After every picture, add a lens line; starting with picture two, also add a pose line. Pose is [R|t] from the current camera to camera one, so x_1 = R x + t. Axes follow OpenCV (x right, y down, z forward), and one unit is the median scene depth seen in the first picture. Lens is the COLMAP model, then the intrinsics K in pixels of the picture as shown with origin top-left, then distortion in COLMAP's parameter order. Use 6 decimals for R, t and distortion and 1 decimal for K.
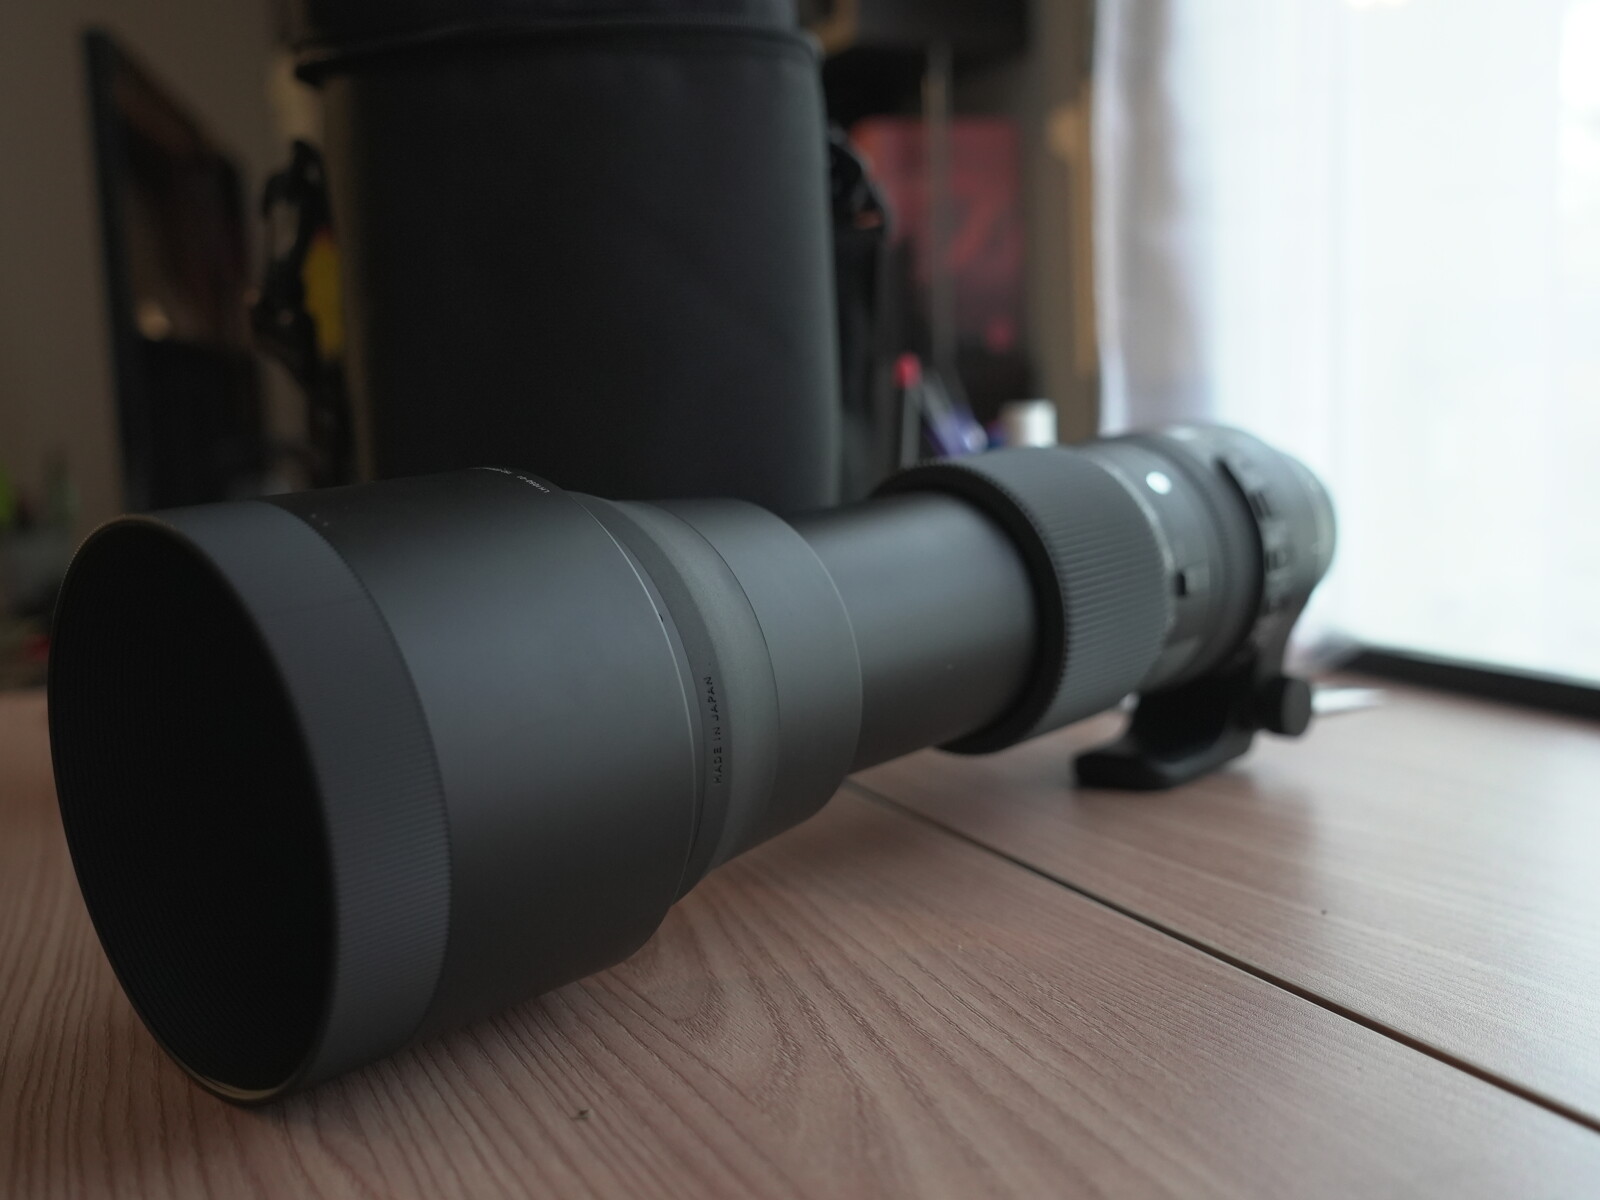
lens RADIAL K [[1581.9, 0, 800.0], [0, 1581.9, 600.0], [0, 0, 1]] dist [-0.005160, -0.005639]
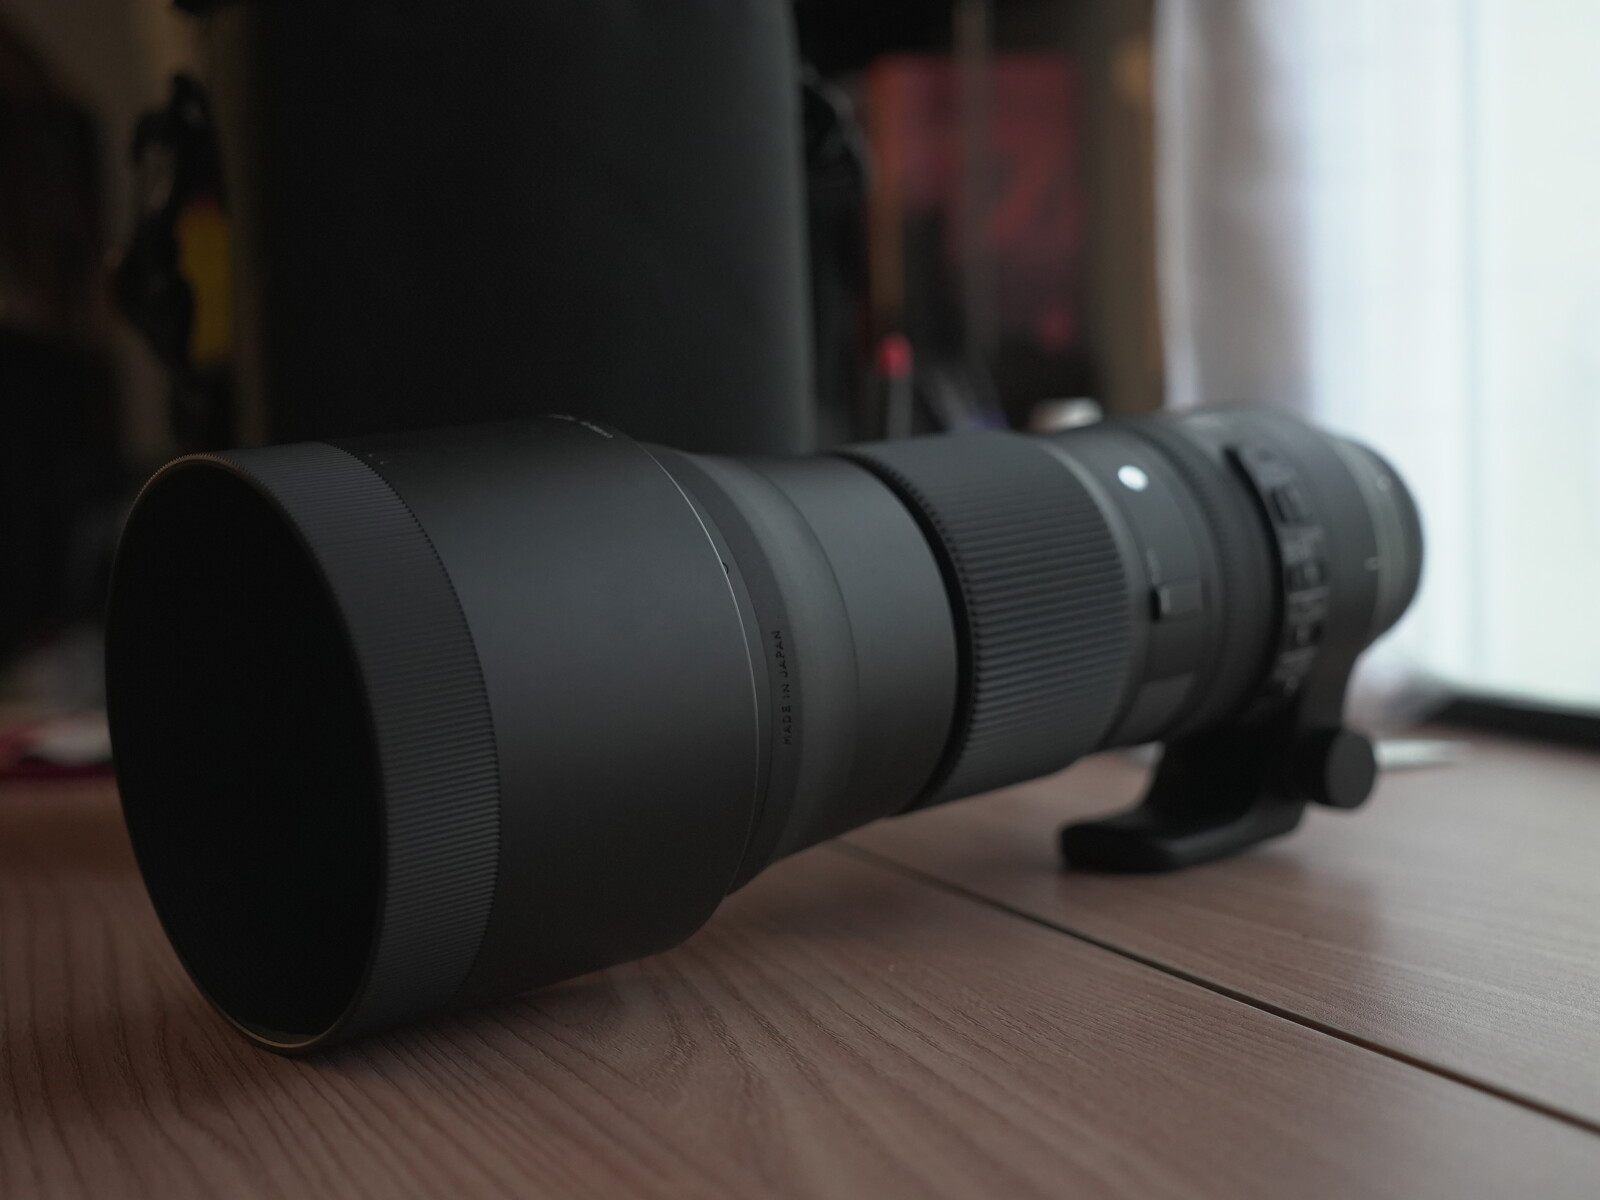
lens RADIAL K [[2094.9, 0, 800.0], [0, 2094.9, 600.0], [0, 0, 1]] dist [-0.021974, 0.005936]
pose [[0.999934, 0.004185, -0.010653, 0.074125], [-0.004613, 0.999169, -0.040508, 0.072152], [0.010475, 0.040554, 0.999122, -0.241614]]
